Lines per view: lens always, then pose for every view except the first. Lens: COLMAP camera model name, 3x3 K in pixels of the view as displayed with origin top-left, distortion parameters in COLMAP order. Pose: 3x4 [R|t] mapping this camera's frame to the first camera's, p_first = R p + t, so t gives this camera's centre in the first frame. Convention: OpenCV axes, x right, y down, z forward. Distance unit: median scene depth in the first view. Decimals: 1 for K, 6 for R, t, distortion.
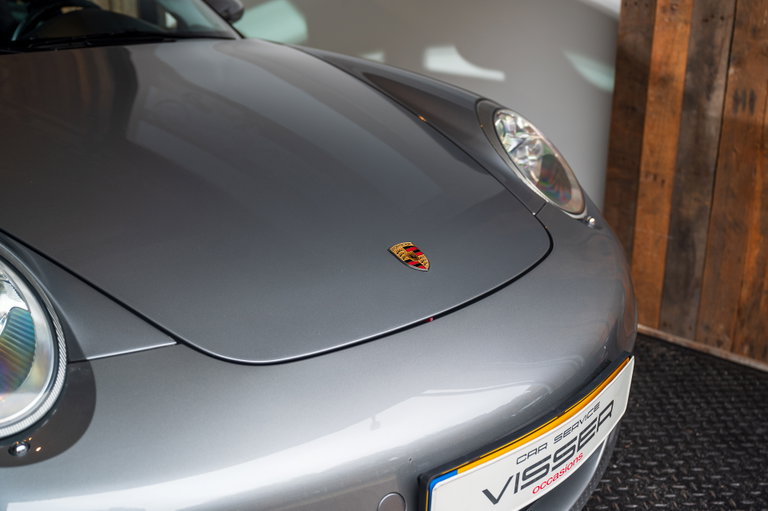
lens RADIAL K [[839.8, 0, 383.1], [0, 839.8, 207.8], [0, 0, 1]] dist [0.012982, -0.014447]
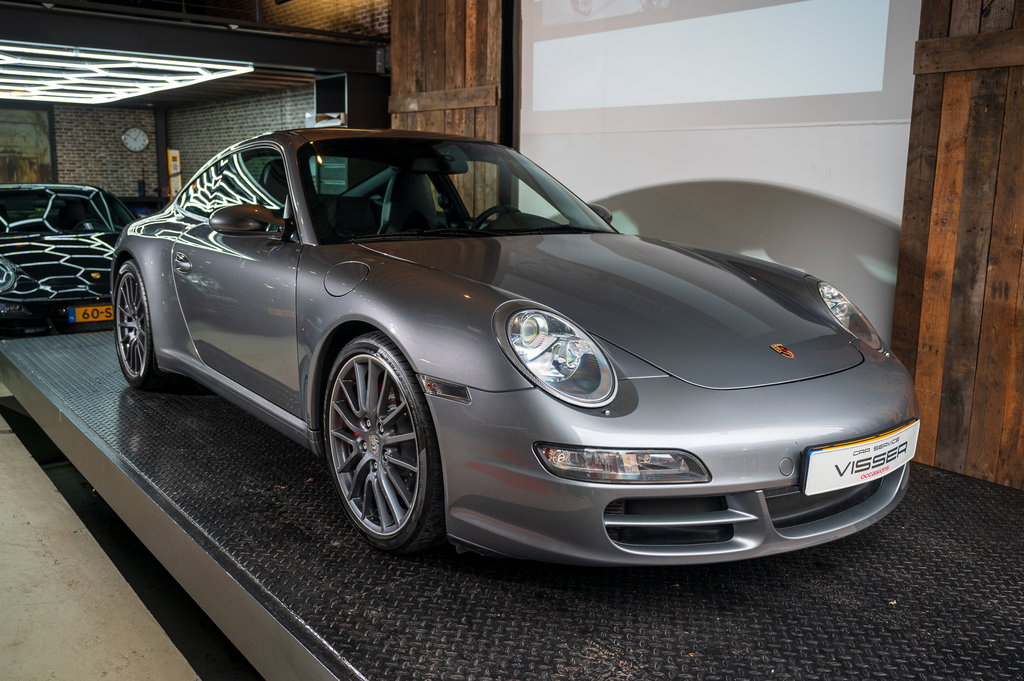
lens RADIAL K [[863.7, 0, 511.1], [0, 863.7, 304.2], [0, 0, 1]] dist [0.002813, 0.006321]
pose [[0.989732, 0.039908, -0.137252, -0.148349], [-0.058990, 0.988687, -0.137904, 0.127786], [0.130196, 0.144584, 0.980890, -0.438520]]
